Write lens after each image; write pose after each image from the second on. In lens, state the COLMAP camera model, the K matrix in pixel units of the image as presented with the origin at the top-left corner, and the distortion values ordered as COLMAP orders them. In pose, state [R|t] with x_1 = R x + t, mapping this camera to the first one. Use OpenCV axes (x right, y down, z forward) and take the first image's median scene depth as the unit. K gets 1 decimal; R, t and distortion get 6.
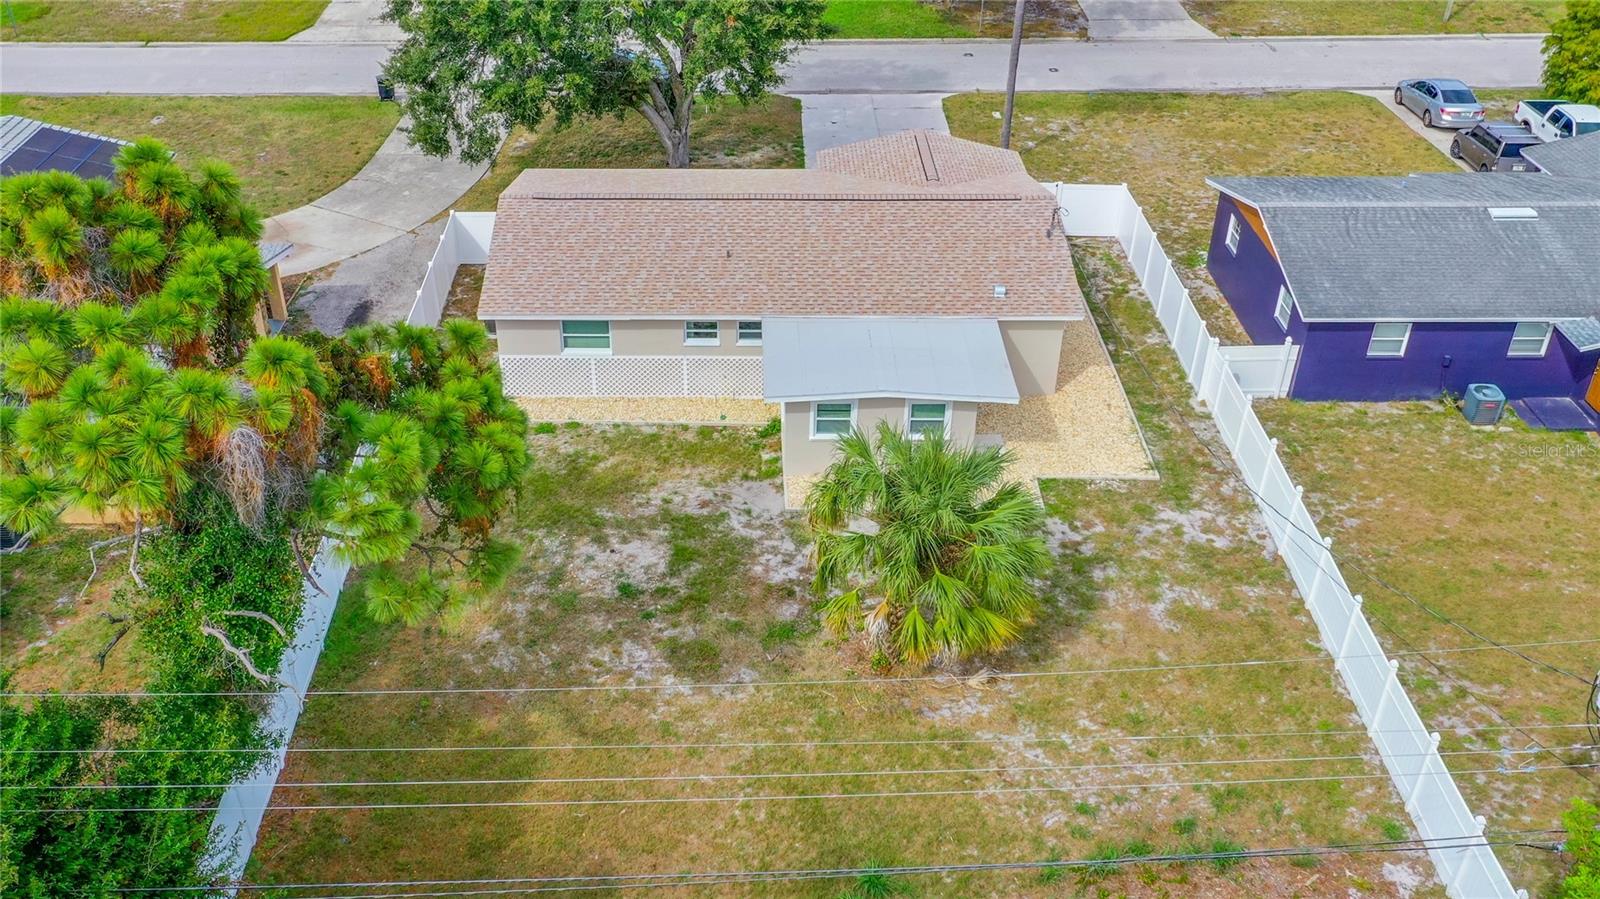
lens RADIAL K [[1364.0, 0, 723.1], [0, 1364.0, 453.8], [0, 0, 1]] dist [0.011739, 0.002379]
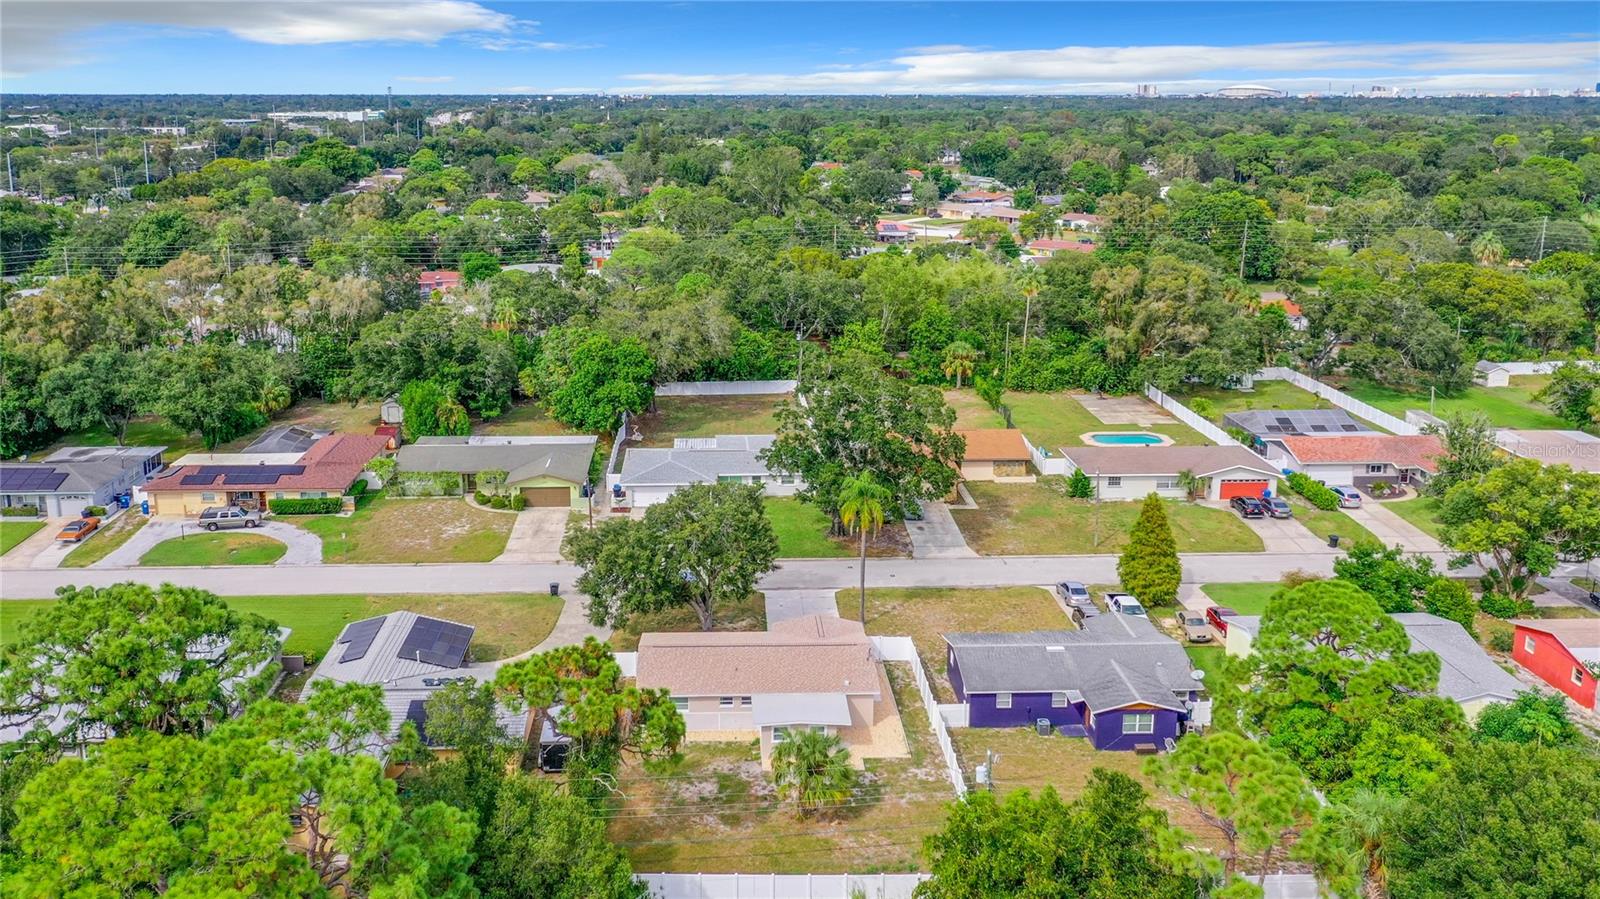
lens RADIAL K [[1318.7, 0, 746.4], [0, 1318.7, 346.2], [0, 0, 1]] dist [0.002270, 0.004946]
pose [[0.999060, -0.002338, 0.043290, -0.080592], [0.018978, 0.921371, -0.388220, 0.240949], [-0.038978, 0.388677, 0.920549, -1.415551]]
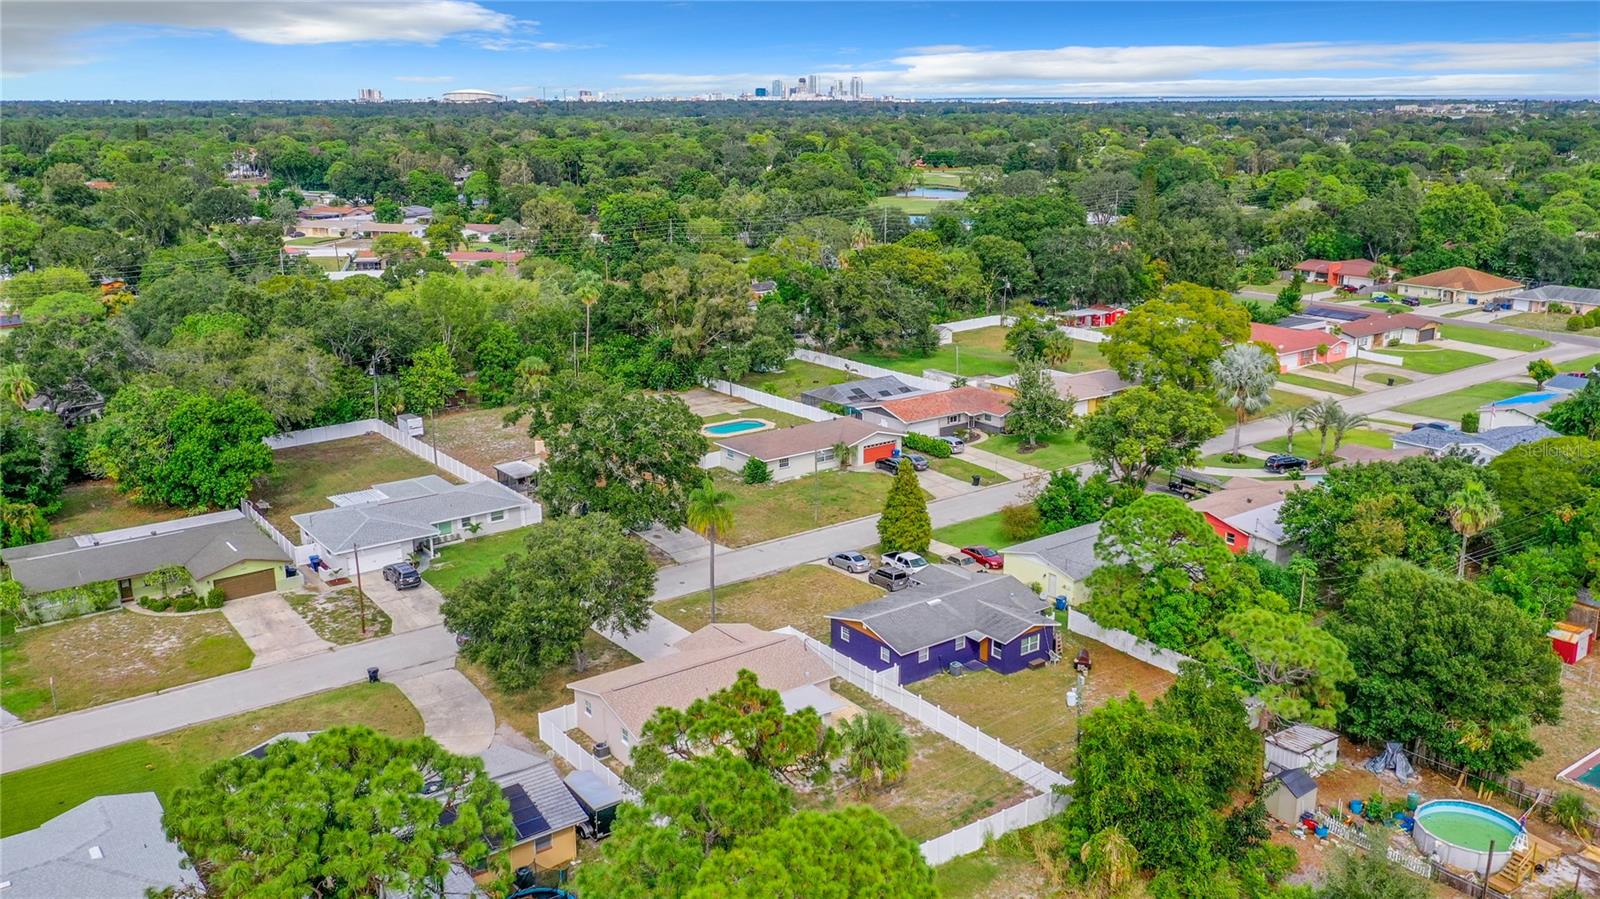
lens RADIAL K [[1312.8, 0, 800.2], [0, 1312.8, 503.6], [0, 0, 1]] dist [0.008560, -0.000336]
pose [[0.789181, -0.178756, 0.587571, -1.197826], [0.340182, 0.923767, -0.175870, 0.015142], [-0.511342, 0.338674, 0.789829, -1.058620]]
